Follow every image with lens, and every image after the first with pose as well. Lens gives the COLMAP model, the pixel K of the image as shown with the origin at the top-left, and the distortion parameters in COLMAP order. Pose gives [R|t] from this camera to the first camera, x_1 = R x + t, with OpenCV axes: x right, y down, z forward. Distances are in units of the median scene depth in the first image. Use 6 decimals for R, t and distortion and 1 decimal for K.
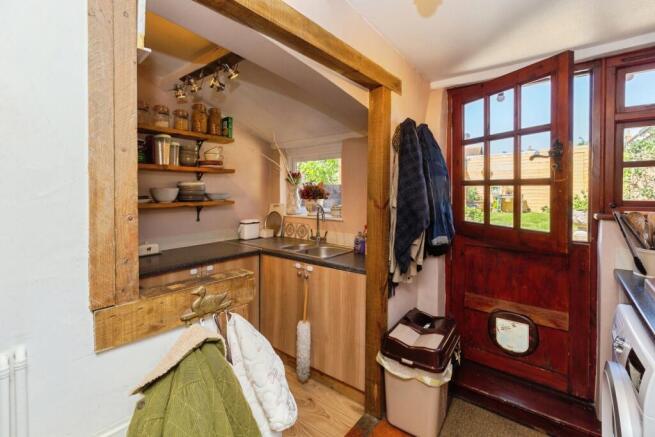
lens RADIAL K [[297.2, 0, 327.3], [0, 297.2, 194.0], [0, 0, 1]] dist [-0.000559, -0.000077]
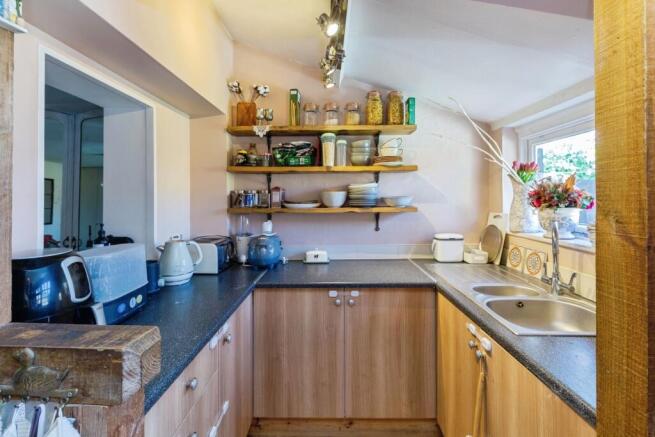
lens RADIAL K [[297.2, 0, 327.3], [0, 297.2, 194.0], [0, 0, 1]] dist [-0.000559, -0.000077]
pose [[0.609462, -0.010175, -0.792750, 0.147037], [0.000999, 0.999927, -0.012066, -0.002117], [0.792815, 0.006562, 0.609428, 0.375050]]
